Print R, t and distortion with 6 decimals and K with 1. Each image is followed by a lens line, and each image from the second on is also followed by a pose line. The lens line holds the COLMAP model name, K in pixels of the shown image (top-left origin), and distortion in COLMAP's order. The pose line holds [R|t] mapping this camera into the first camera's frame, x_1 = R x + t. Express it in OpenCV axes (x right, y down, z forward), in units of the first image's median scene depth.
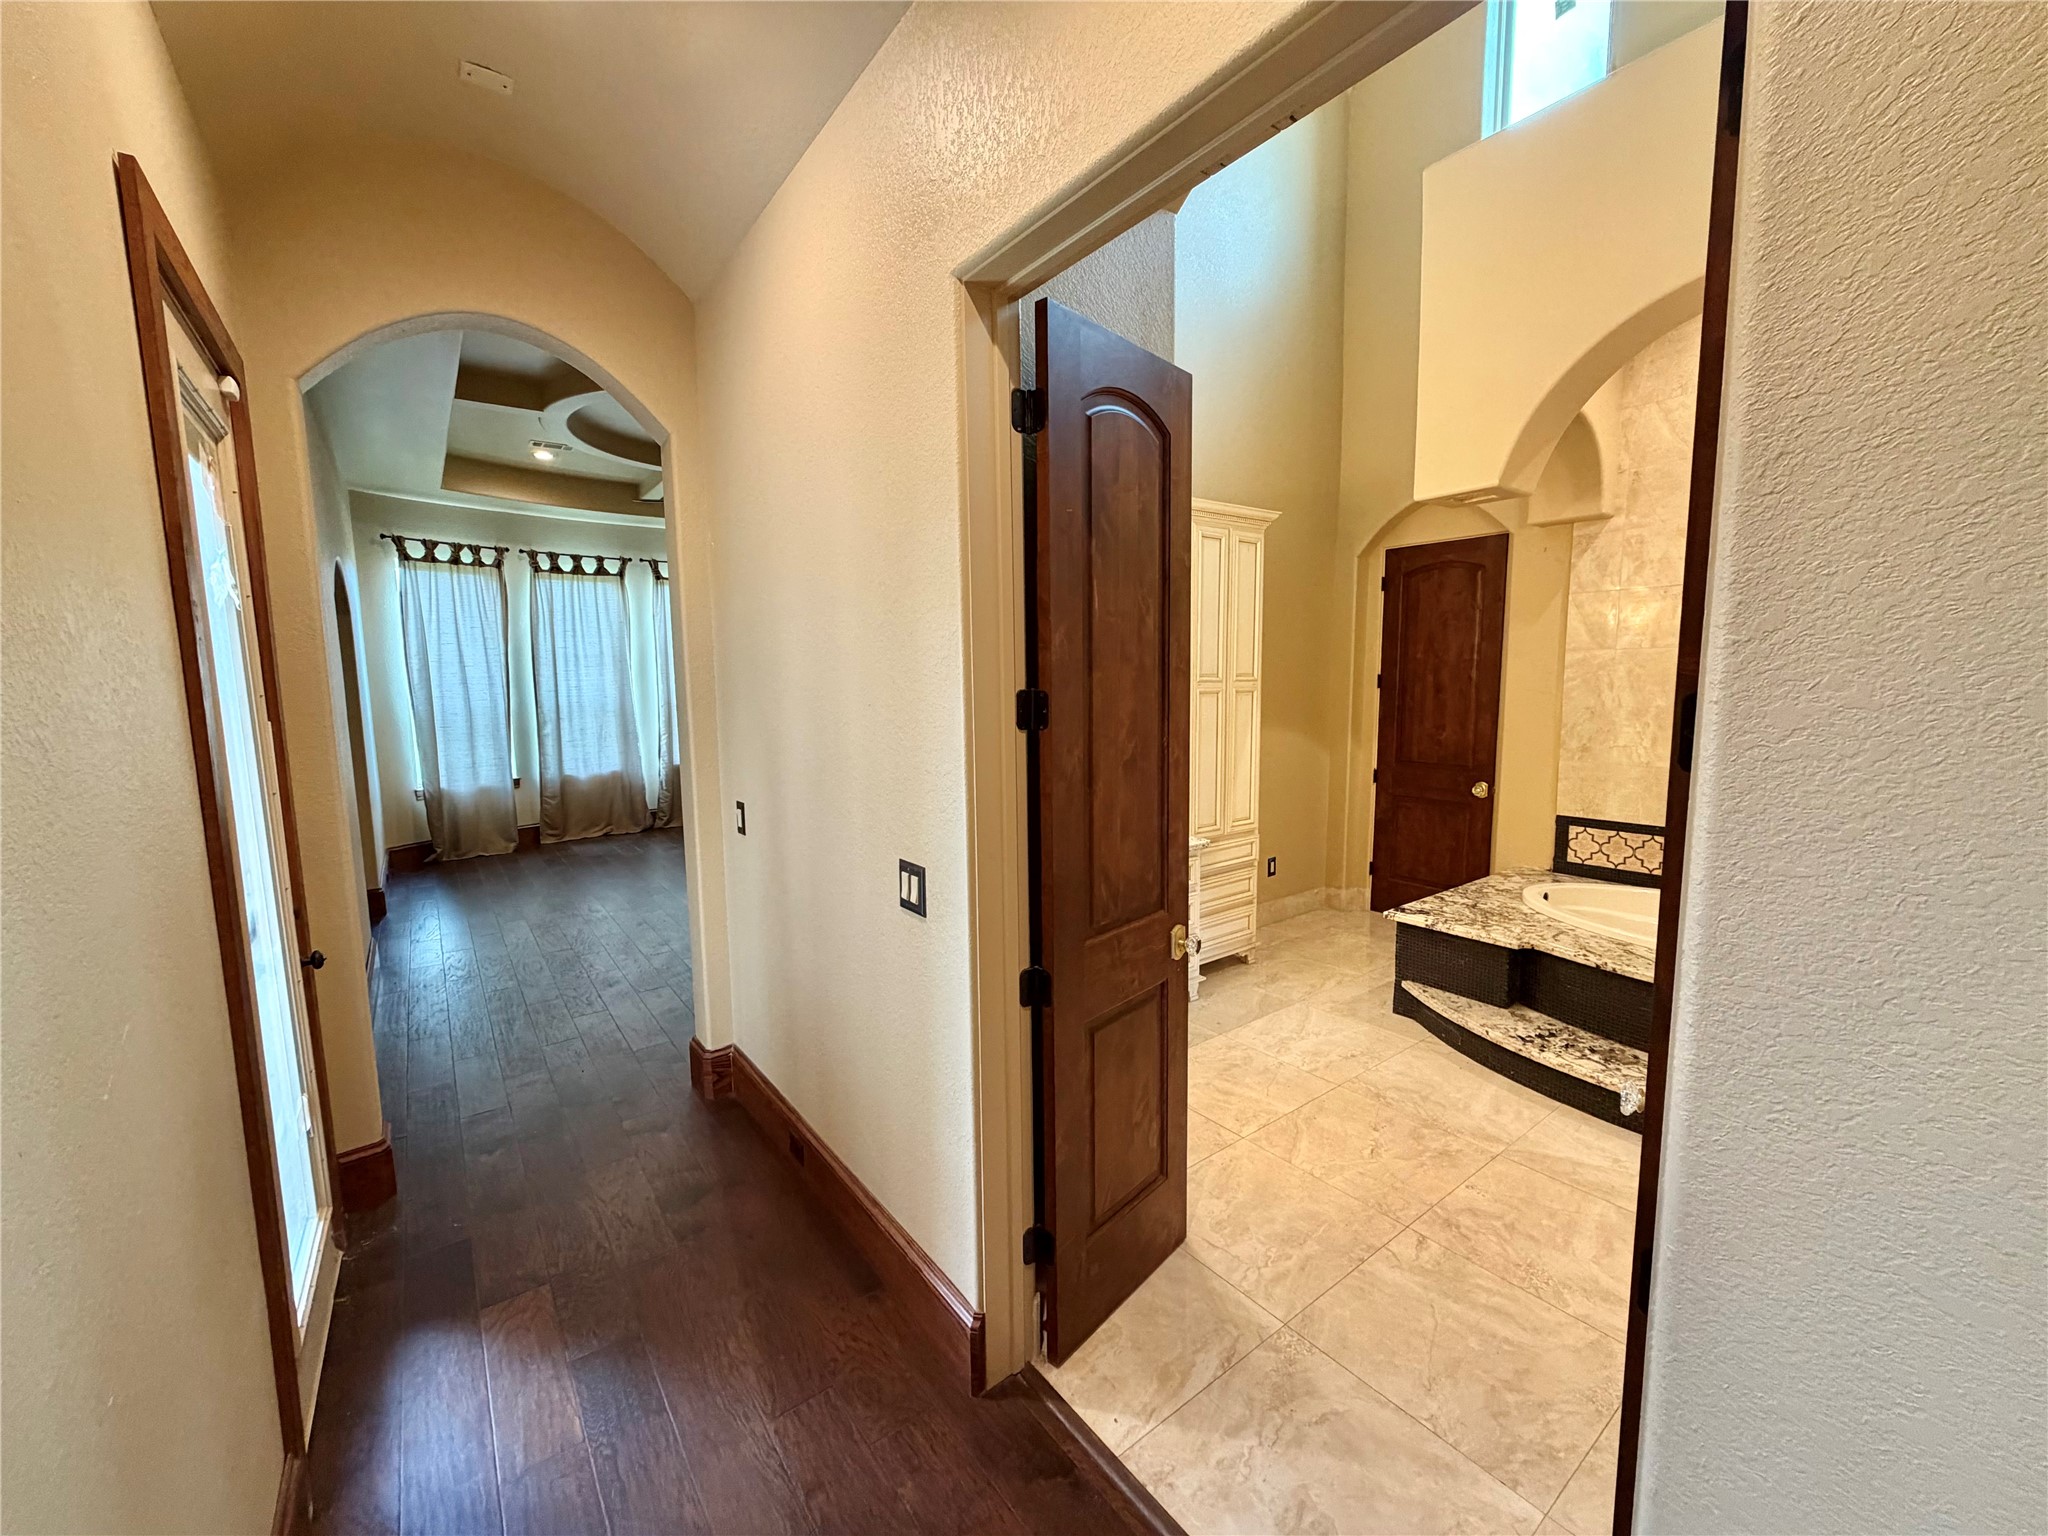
lens RADIAL K [[818.5, 0, 1017.1], [0, 818.5, 769.8], [0, 0, 1]] dist [-0.000965, 0.000676]
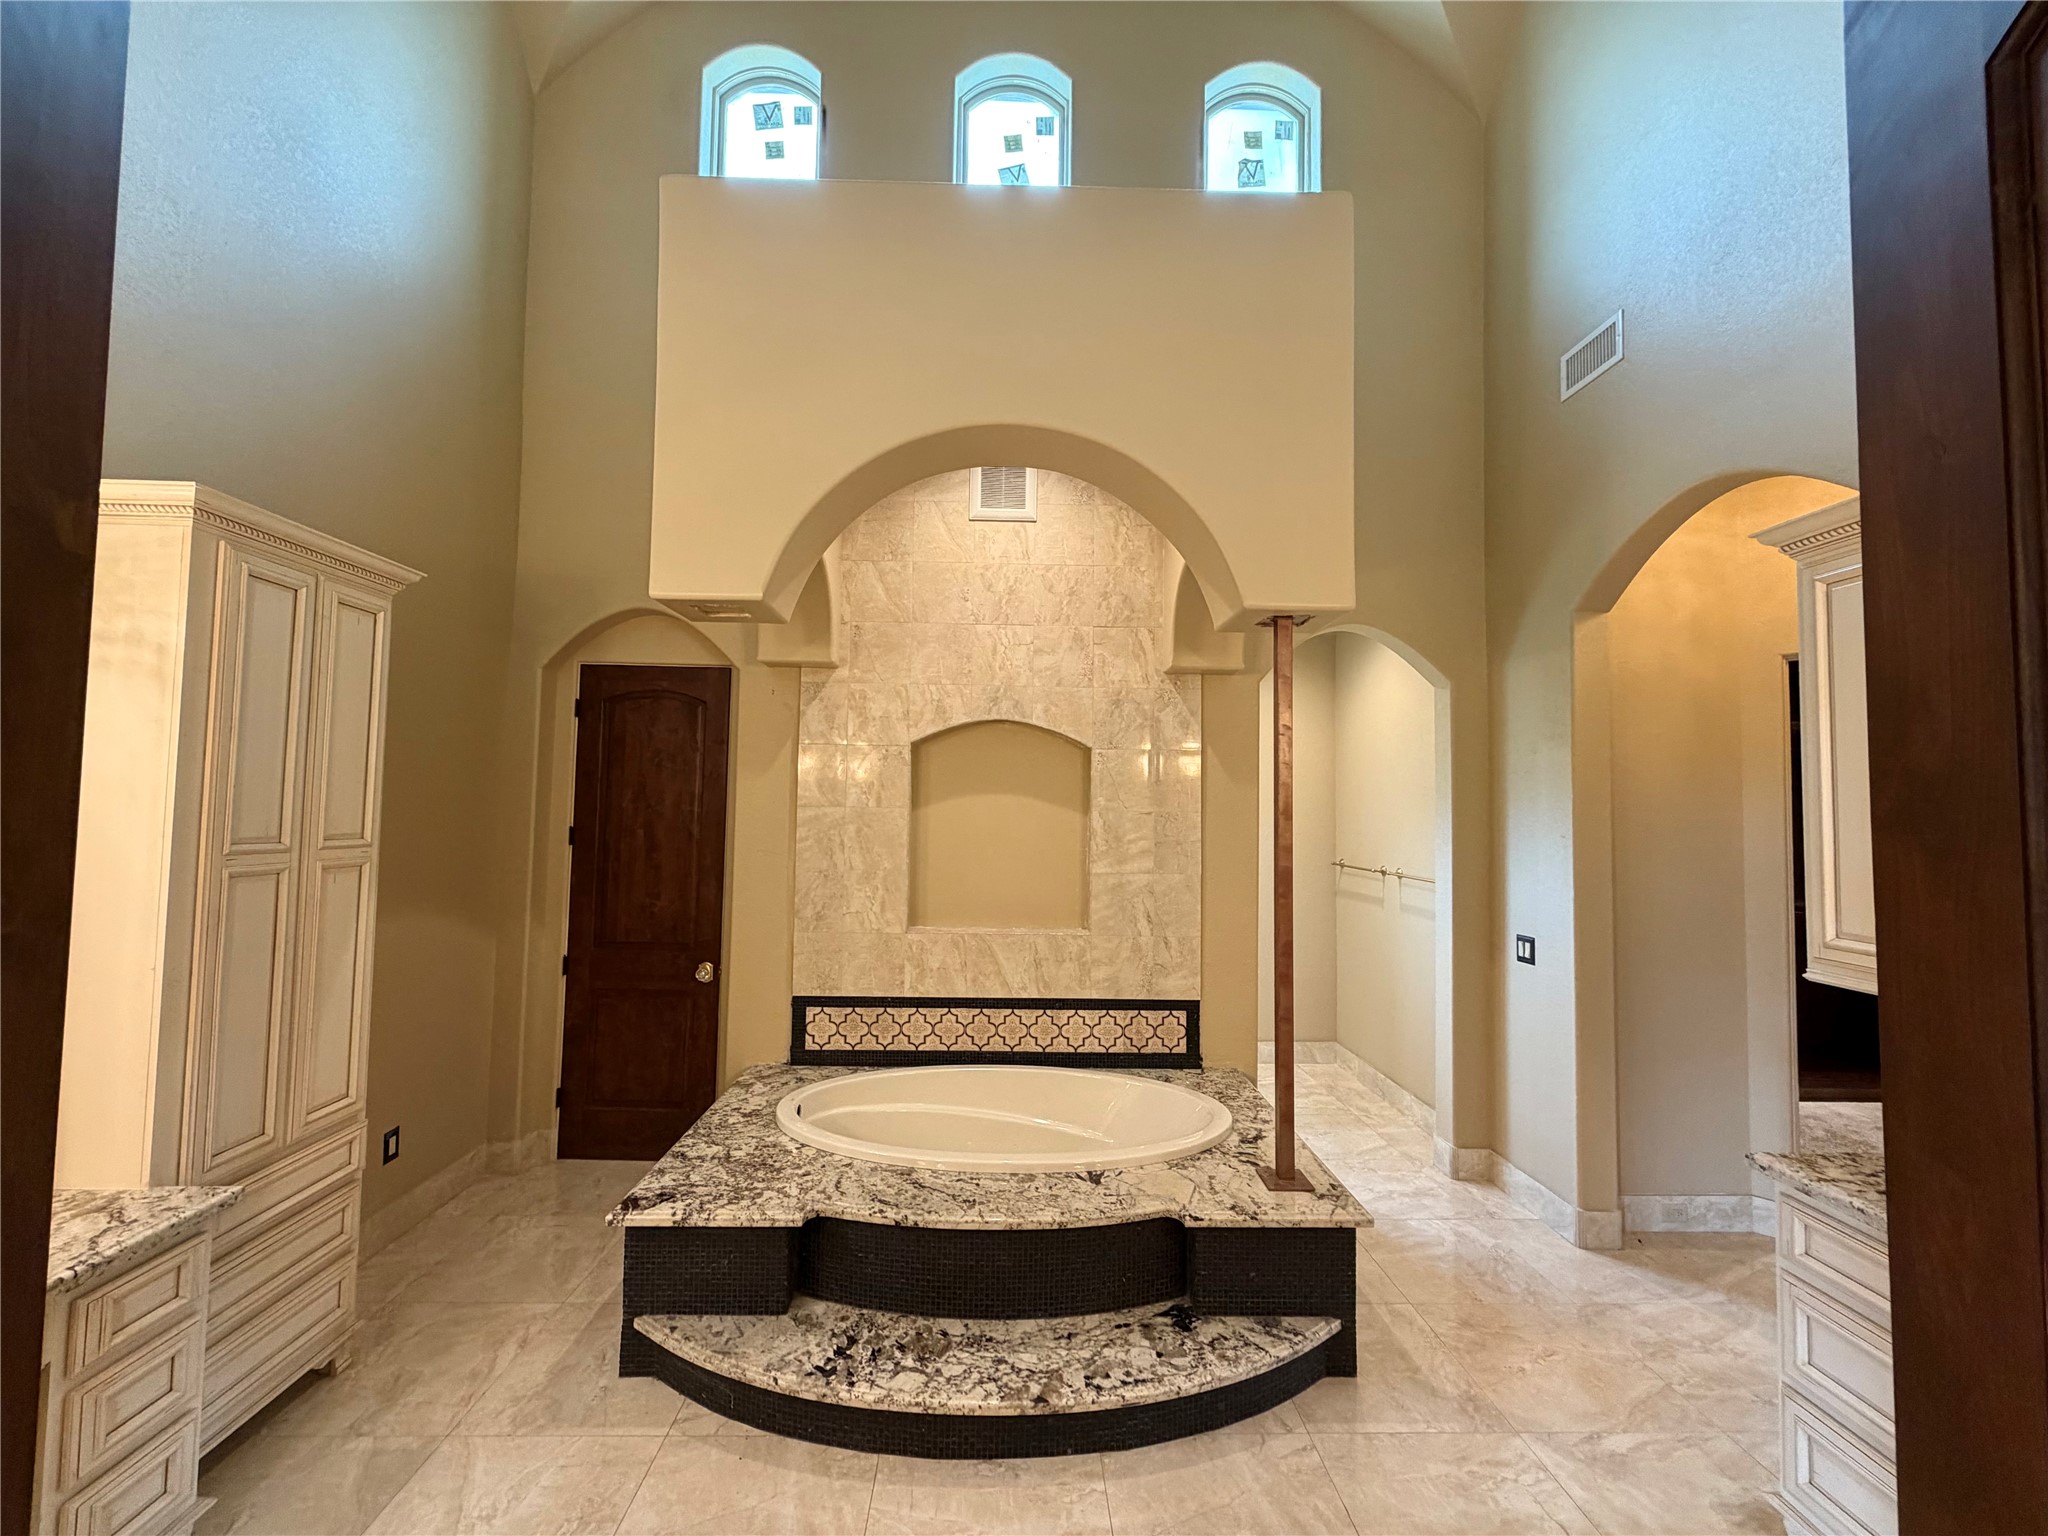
lens RADIAL K [[818.5, 0, 1019.9], [0, 818.5, 767.5], [0, 0, 1]] dist [-0.000965, 0.000676]
pose [[0.576553, 0.060895, 0.814788, 0.095224], [0.069340, 0.989975, -0.123054, -0.069657], [-0.814112, 0.127445, 0.566550, 0.334354]]
